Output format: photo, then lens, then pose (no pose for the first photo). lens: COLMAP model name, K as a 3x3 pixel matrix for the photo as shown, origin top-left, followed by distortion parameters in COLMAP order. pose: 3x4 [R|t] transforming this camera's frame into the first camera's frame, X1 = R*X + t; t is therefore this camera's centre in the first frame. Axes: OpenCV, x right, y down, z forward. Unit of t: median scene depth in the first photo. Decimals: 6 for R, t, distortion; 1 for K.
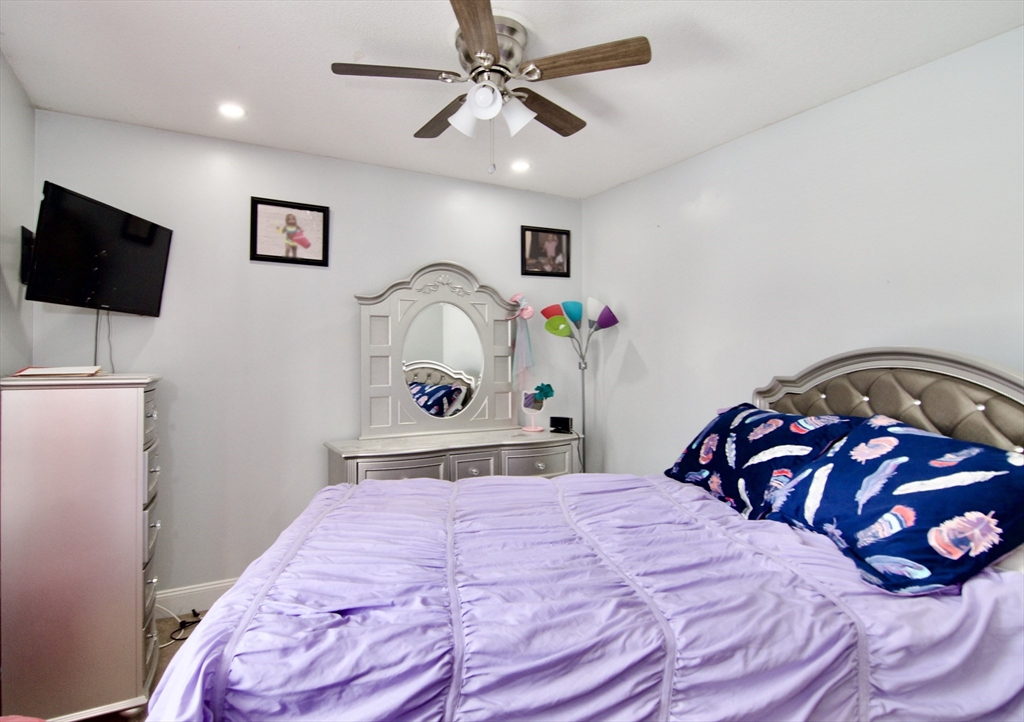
lens RADIAL K [[513.8, 0, 512.0], [0, 513.8, 361.0], [0, 0, 1]] dist [0.002251, -0.014916]
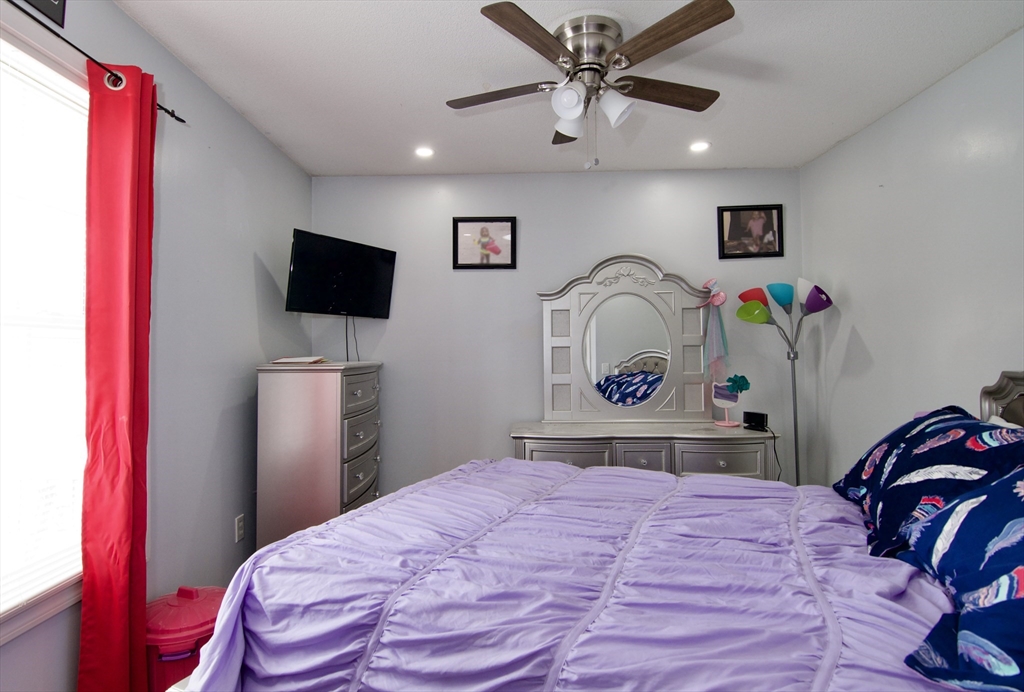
lens RADIAL K [[494.0, 0, 512.0], [0, 494.0, 346.0], [0, 0, 1]] dist [-0.016717, -0.001650]
pose [[0.875555, -0.008806, -0.483038, 0.223875], [0.004887, 0.999944, -0.009371, -0.003097], [0.483094, 0.005844, 0.875549, 0.053133]]
